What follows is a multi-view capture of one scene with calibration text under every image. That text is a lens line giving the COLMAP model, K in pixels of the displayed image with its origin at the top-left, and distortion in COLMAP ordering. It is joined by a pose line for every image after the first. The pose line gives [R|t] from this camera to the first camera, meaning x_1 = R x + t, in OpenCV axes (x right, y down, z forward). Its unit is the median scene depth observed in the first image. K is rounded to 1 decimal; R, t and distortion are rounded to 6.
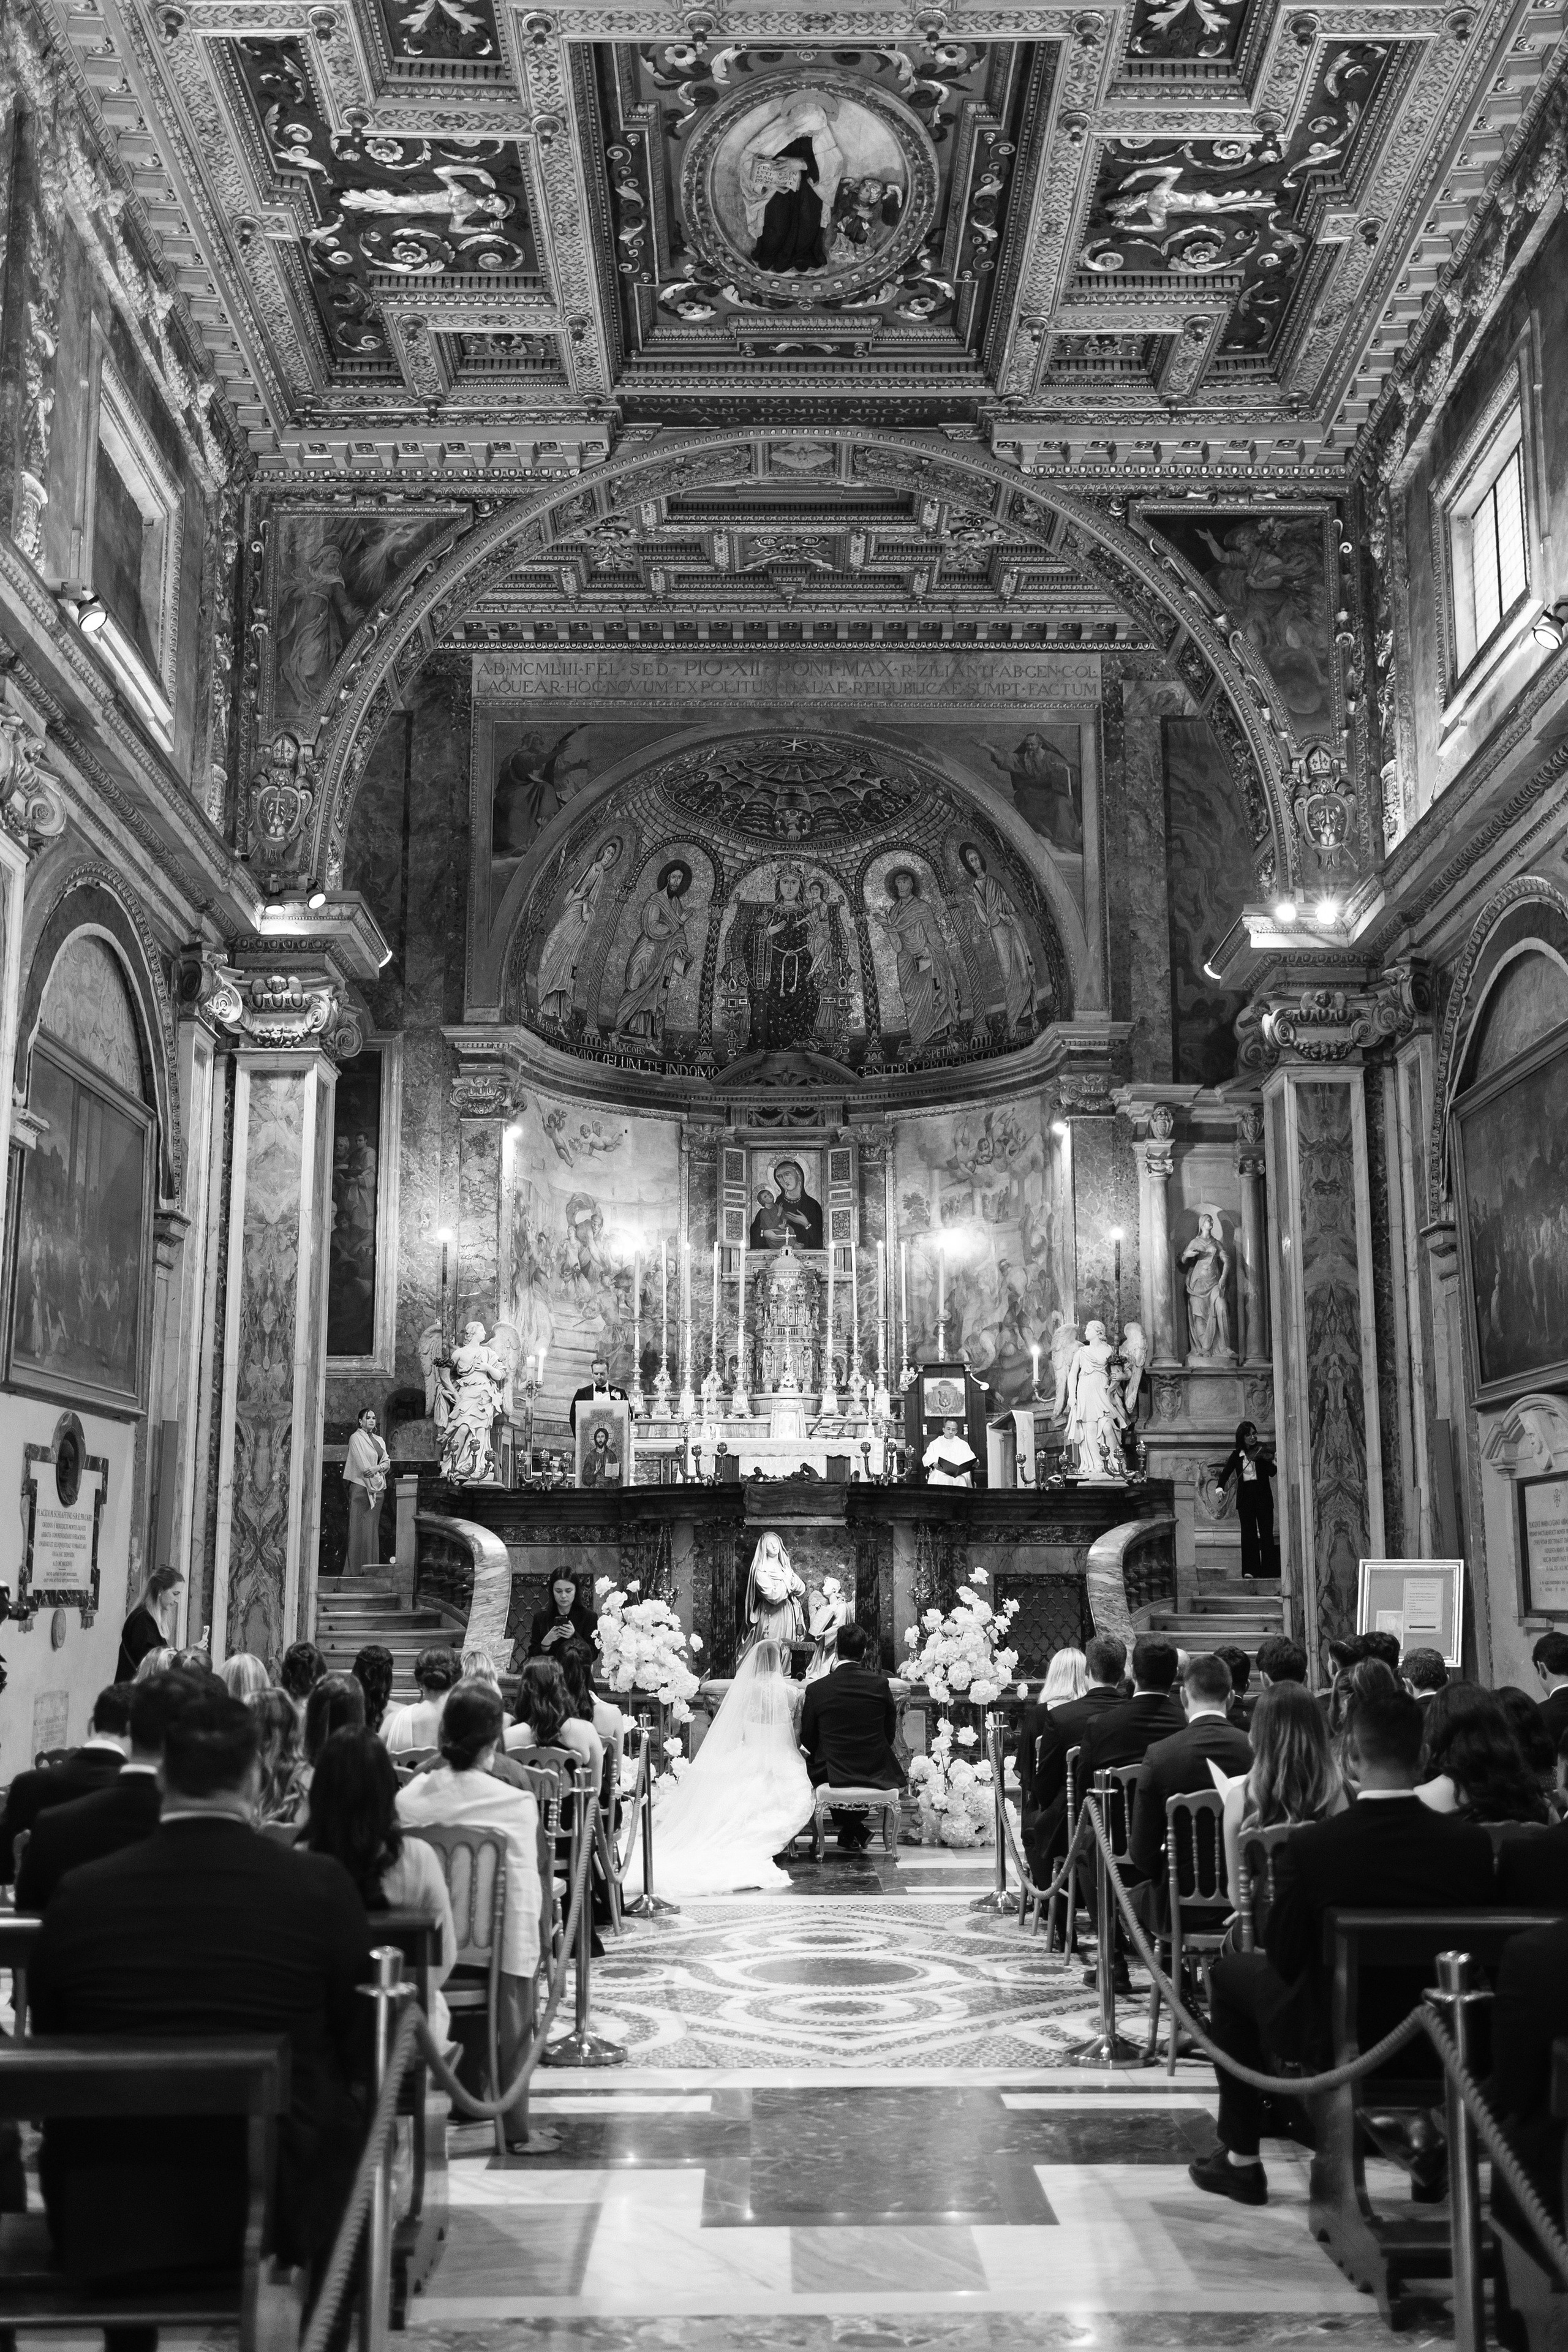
lens RADIAL K [[2323.4, 0, 783.6], [0, 2323.4, 1175.7], [0, 0, 1]] dist [0.024935, 0.000000]
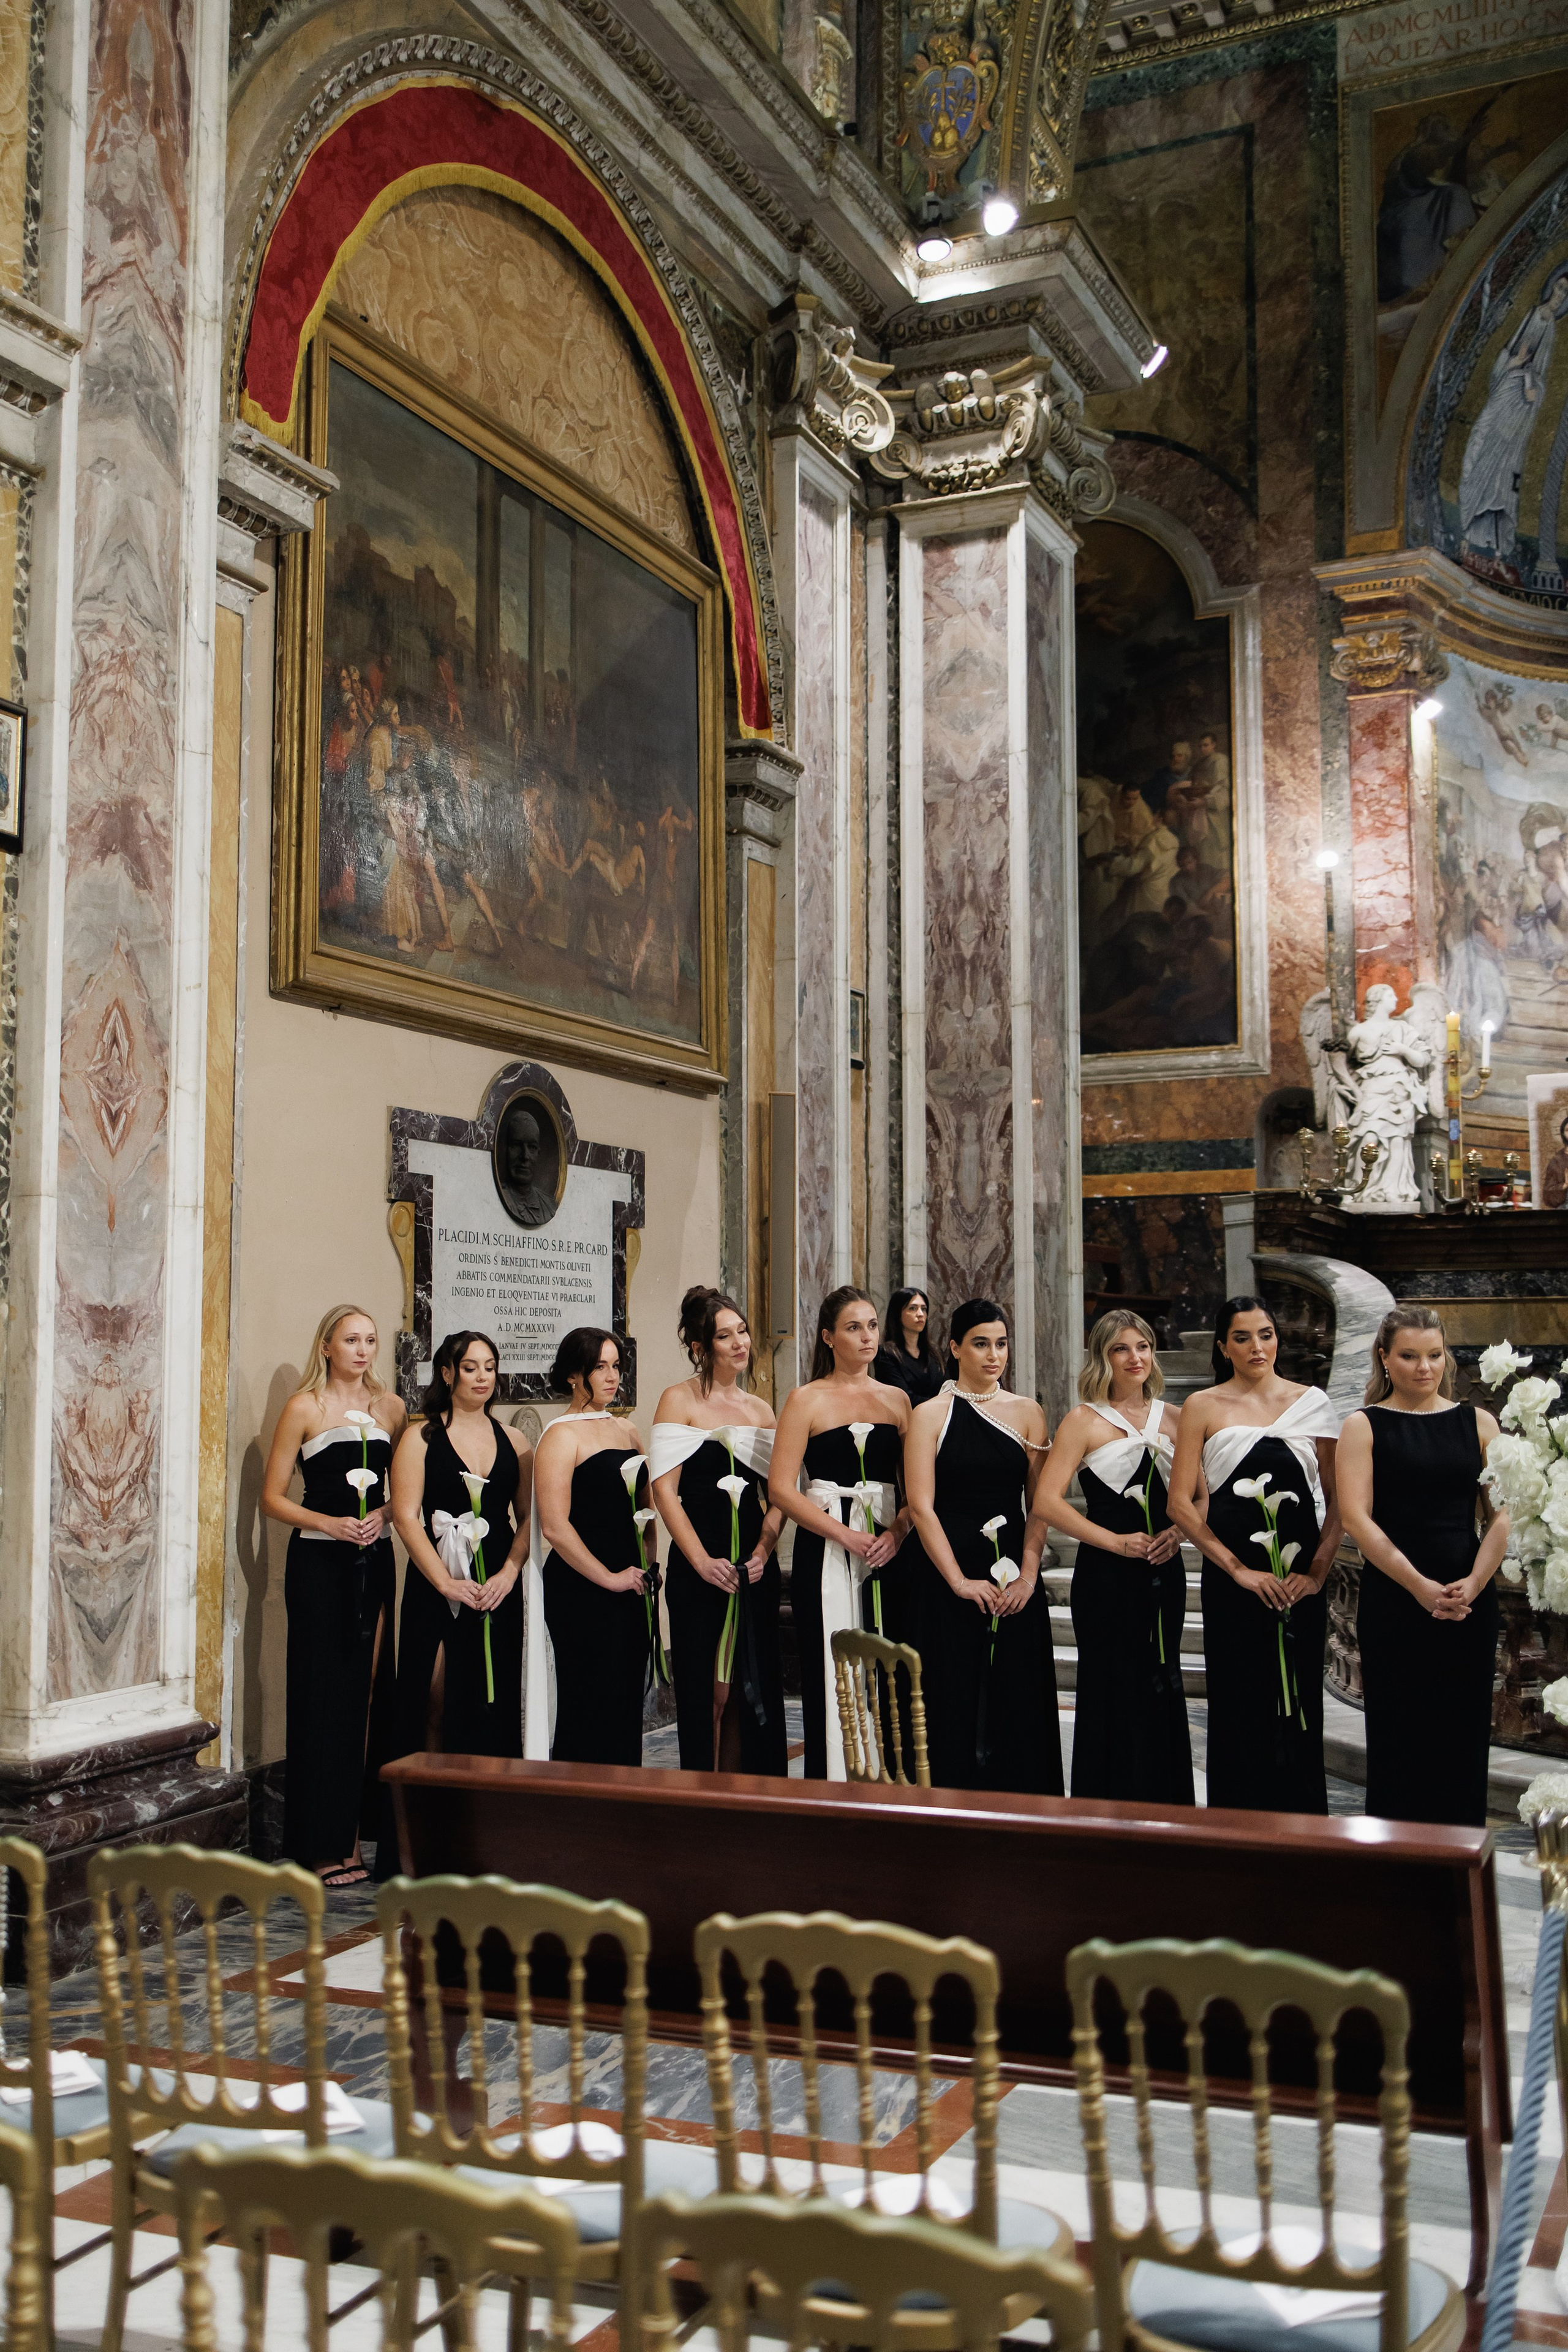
lens RADIAL K [[2323.4, 0, 784.1], [0, 2323.4, 1172.8], [0, 0, 1]] dist [0.024935, 0.000000]
pose [[0.909307, -0.038726, -0.414320, -0.013898], [0.076748, 0.994187, 0.075515, 0.072326], [0.408987, -0.100464, 0.906993, 0.410170]]
